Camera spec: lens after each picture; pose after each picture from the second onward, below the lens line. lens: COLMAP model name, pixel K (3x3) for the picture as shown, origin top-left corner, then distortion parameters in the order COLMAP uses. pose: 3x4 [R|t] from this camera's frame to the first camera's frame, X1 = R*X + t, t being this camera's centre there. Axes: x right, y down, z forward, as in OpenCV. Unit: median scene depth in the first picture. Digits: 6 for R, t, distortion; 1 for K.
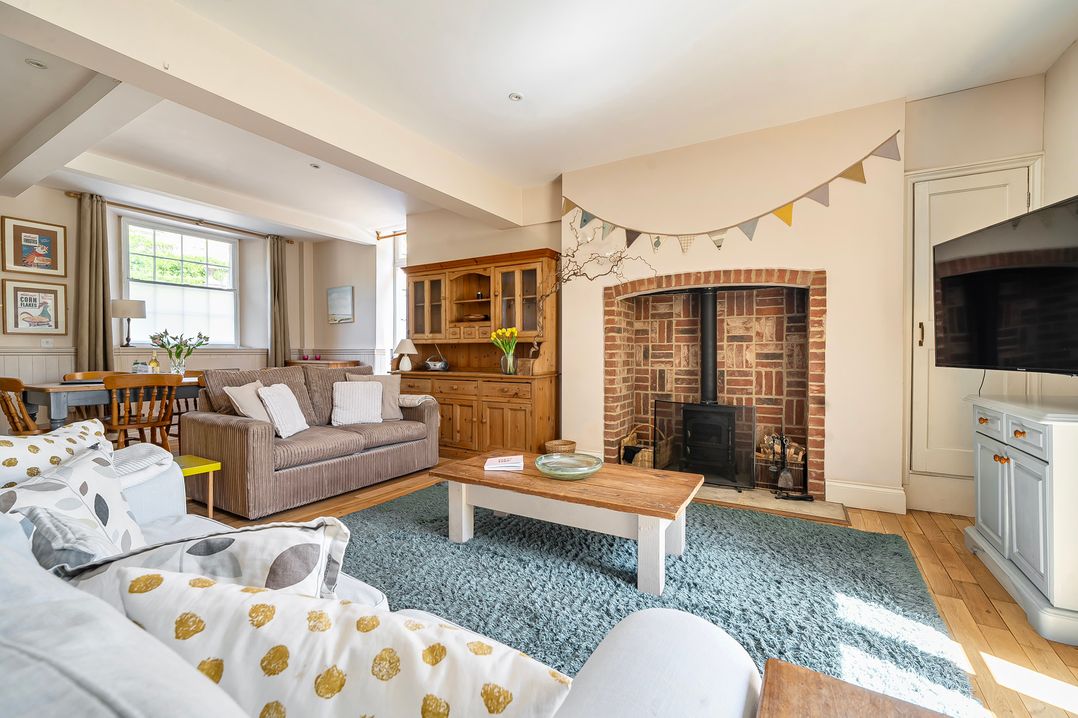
lens RADIAL K [[447.8, 0, 539.0], [0, 447.8, 359.0], [0, 0, 1]] dist [-0.001941, -0.000487]
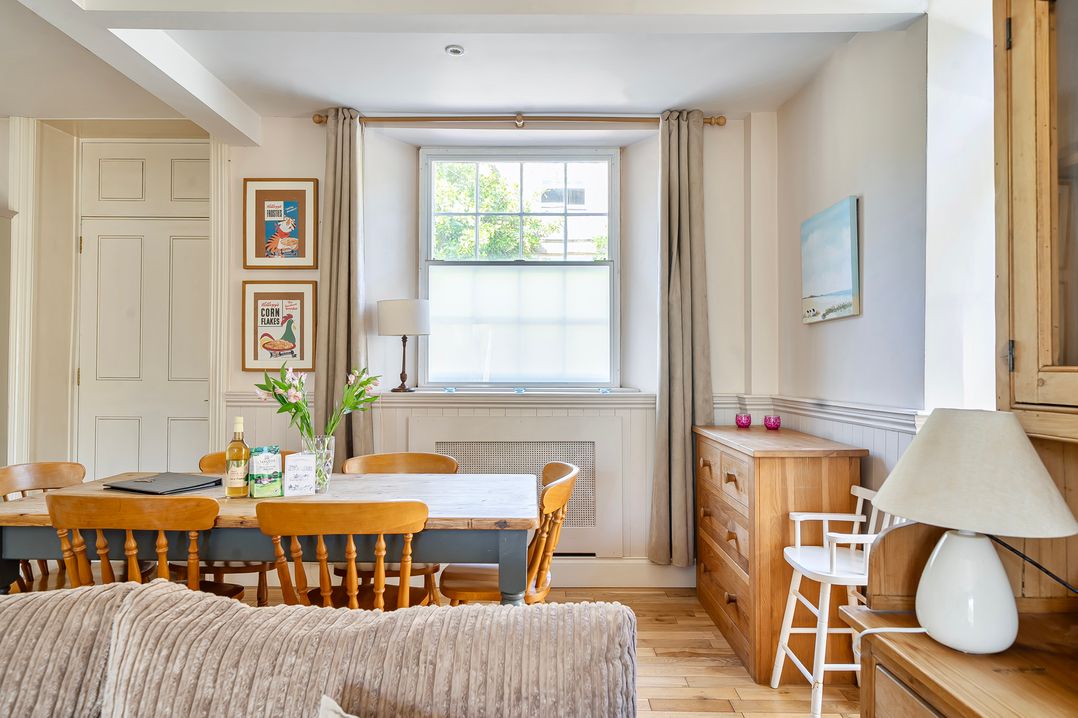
lens RADIAL K [[653.4, 0, 539.0], [0, 653.4, 359.0], [0, 0, 1]] dist [0.002489, 0.000369]
pose [[0.507968, -0.010494, -0.861312, -0.237073], [-0.018270, 0.999570, -0.022953, -0.062889], [0.861182, 0.027395, 0.507558, 0.945986]]
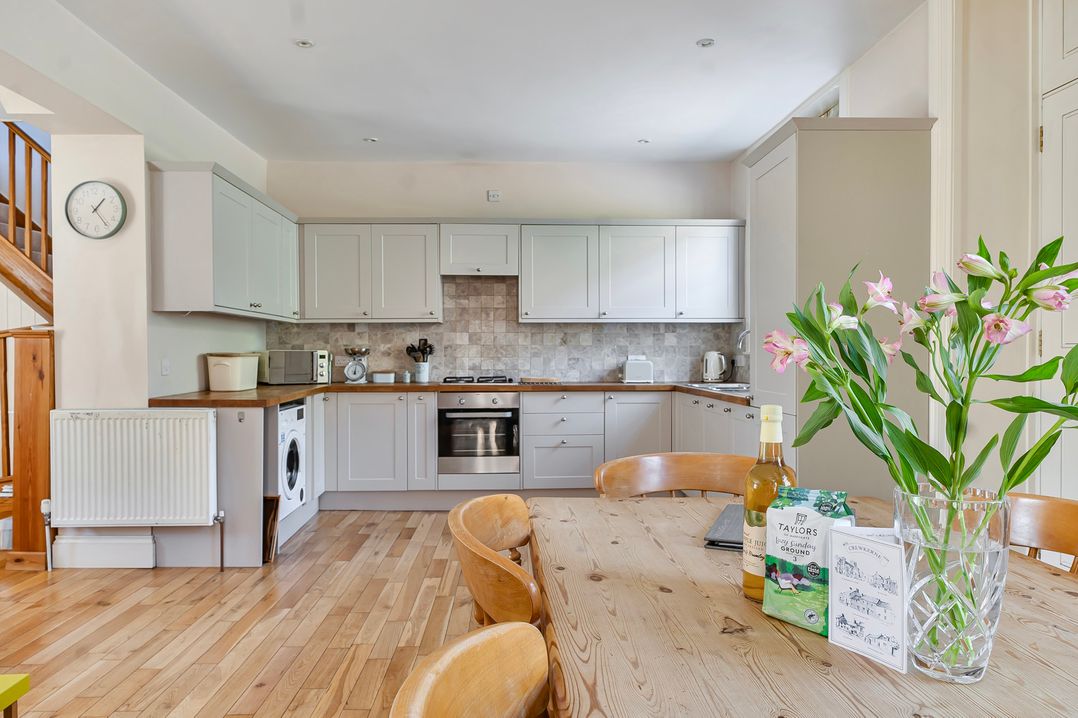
lens RADIAL K [[722.7, 0, 539.0], [0, 722.7, 359.0], [0, 0, 1]] dist [0.001298, -0.000042]
pose [[-0.842668, 0.008287, -0.538370, -0.670185], [-0.002527, 0.999810, 0.019345, -0.041775], [0.538428, 0.017662, -0.842486, 1.197650]]
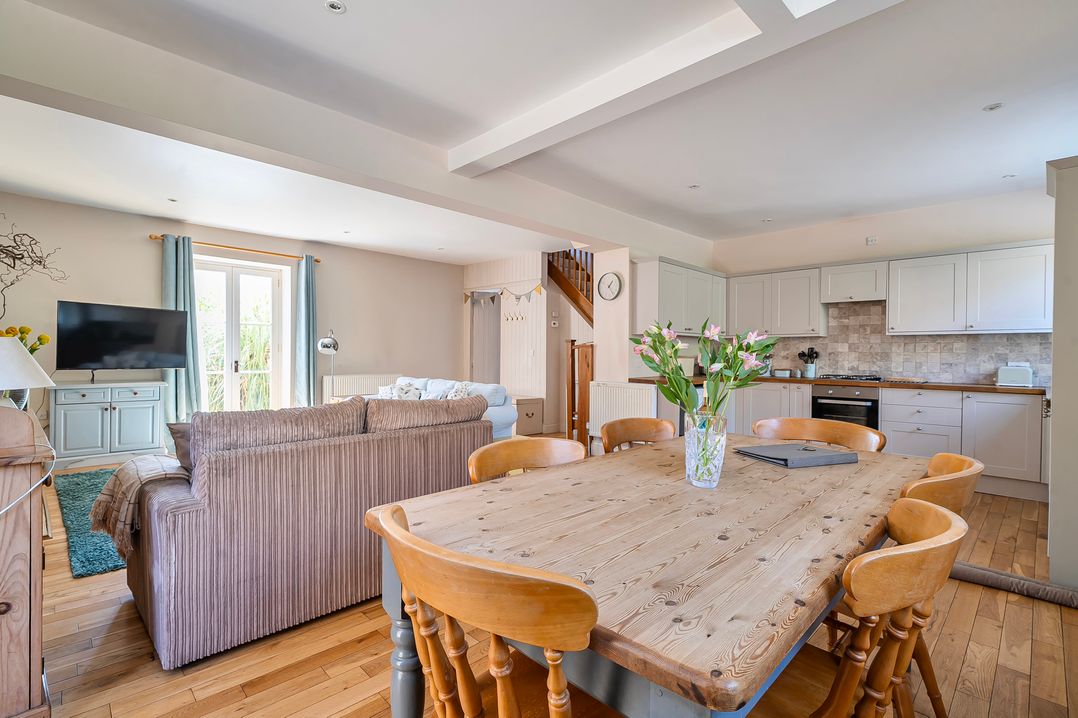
lens RADIAL K [[501.8, 0, 539.0], [0, 501.8, 359.0], [0, 0, 1]] dist [0.001861, 0.000353]
pose [[-0.966874, -0.010256, 0.255050, -0.860048], [-0.005024, 0.999764, 0.021157, -0.047190], [-0.255206, 0.019174, -0.966696, 1.461280]]
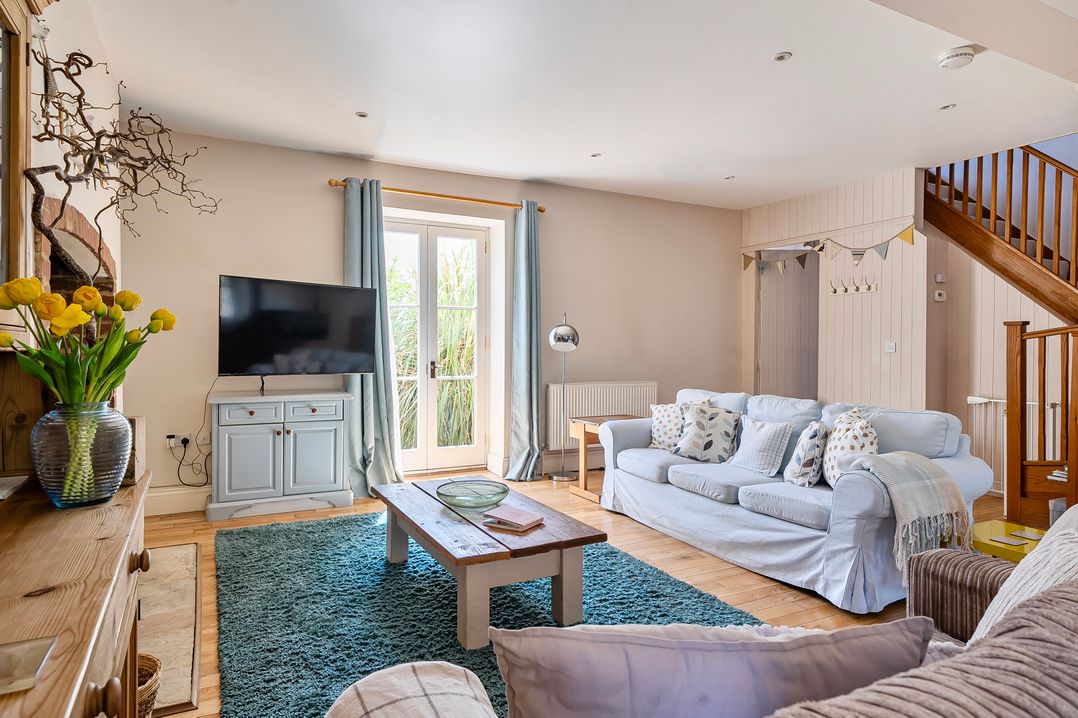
lens RADIAL K [[612.5, 0, 539.0], [0, 612.5, 359.0], [0, 0, 1]] dist [-0.000970, 0.000050]
pose [[-0.845609, -0.010691, 0.533696, -0.421418], [0.003358, 0.999673, 0.025346, -0.041334], [-0.533792, 0.023225, -0.845297, 1.164548]]
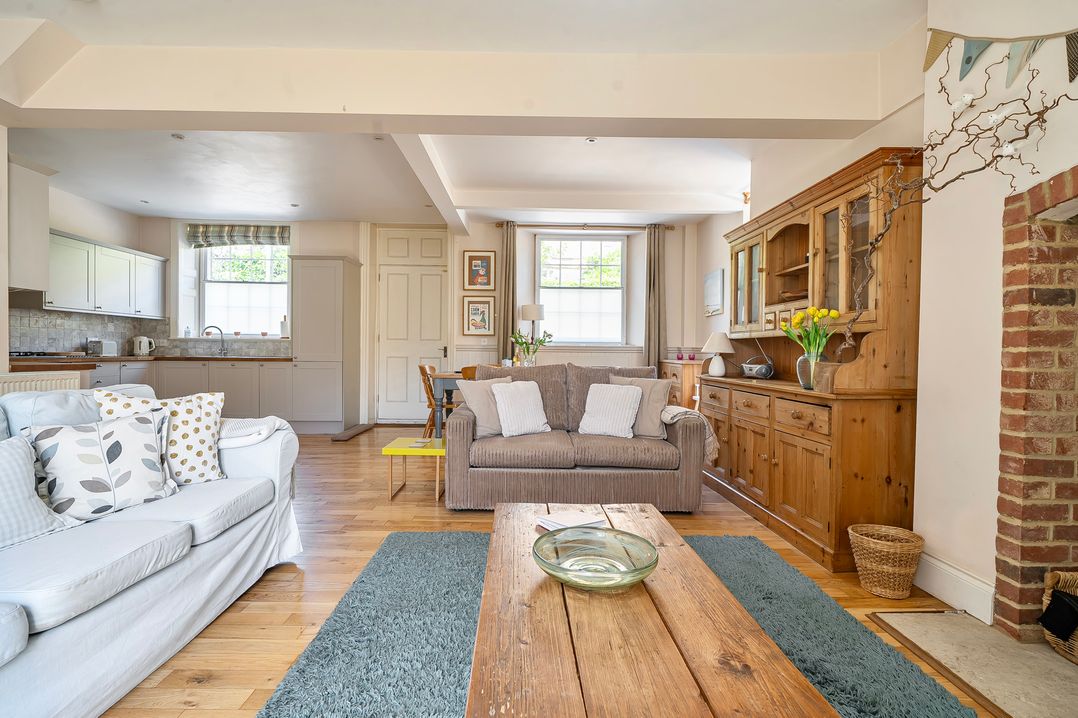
lens RADIAL K [[522.9, 0, 539.0], [0, 522.9, 359.0], [0, 0, 1]] dist [0.001472, 0.000279]
pose [[0.530700, 0.019393, -0.847338, 0.326313], [-0.023005, 0.999699, 0.008472, -0.001956], [0.847247, 0.014997, 0.530987, 0.356294]]
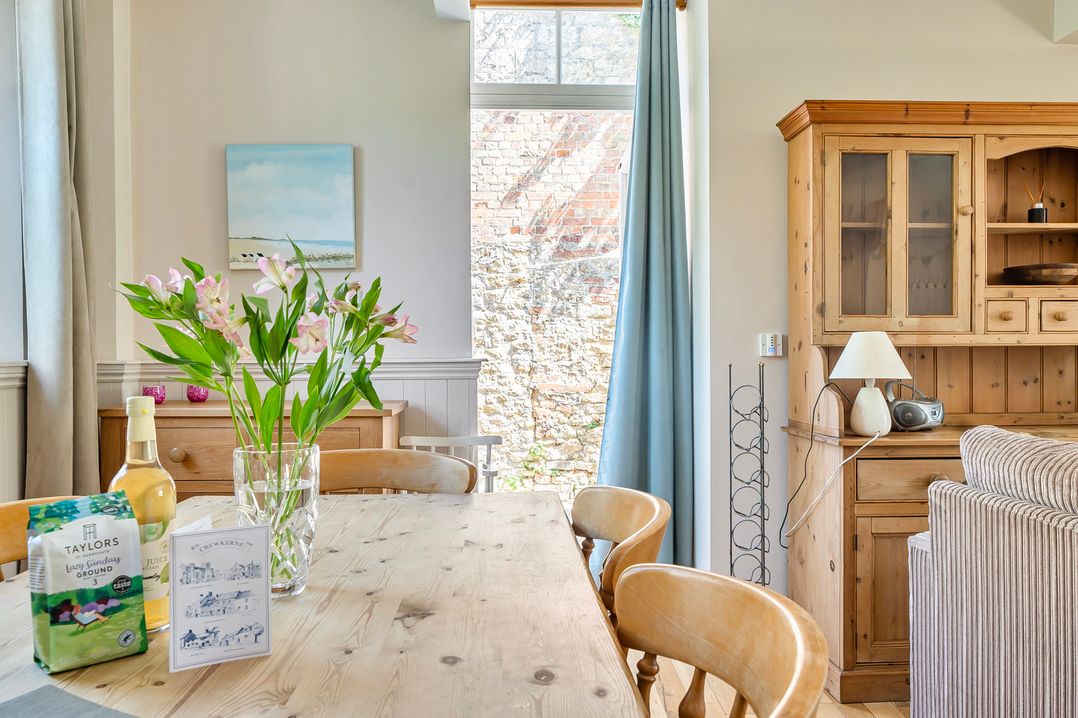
lens RADIAL K [[840.9, 0, 540.8], [0, 840.9, 372.4], [0, 0, 1]] dist [-0.001267, -0.000601]
pose [[0.843754, -0.009811, 0.536641, -0.964013], [0.012385, 0.999923, -0.001191, -0.021412], [-0.536587, 0.007651, 0.843810, 0.752406]]
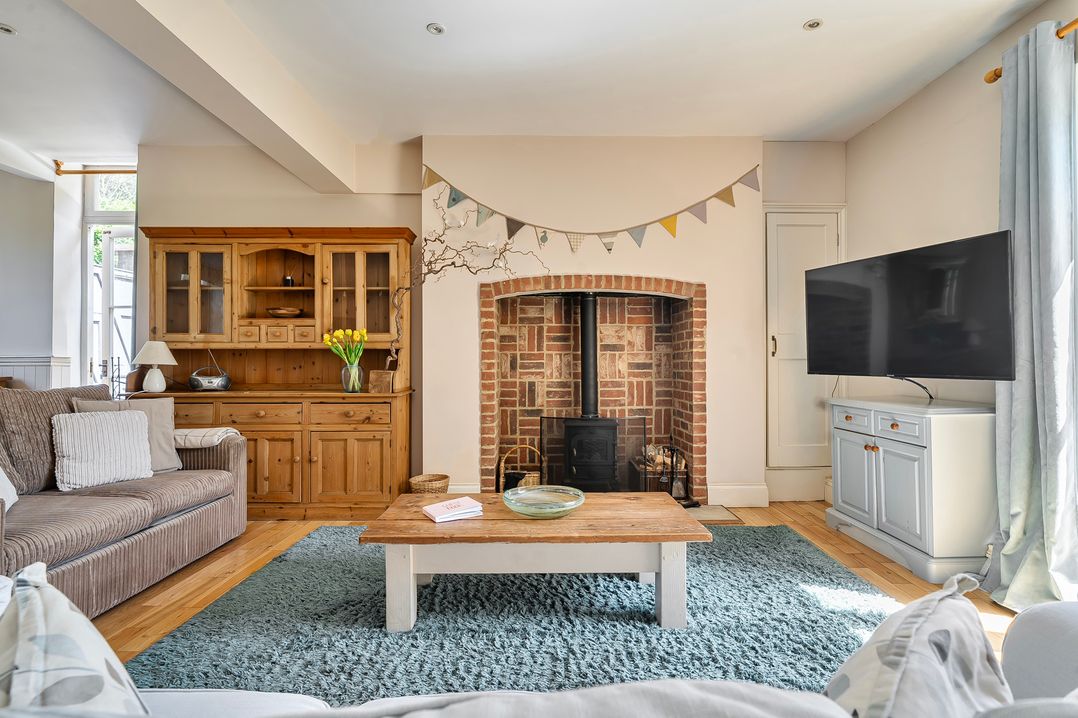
lens RADIAL K [[536.0, 0, 539.0], [0, 536.0, 359.0], [0, 0, 1]] dist [0.000791, -0.000247]
pose [[0.862063, 0.002383, 0.506796, -0.256263], [0.008299, 0.999788, -0.018818, -0.001095], [-0.506734, 0.020428, 0.861860, 0.091915]]
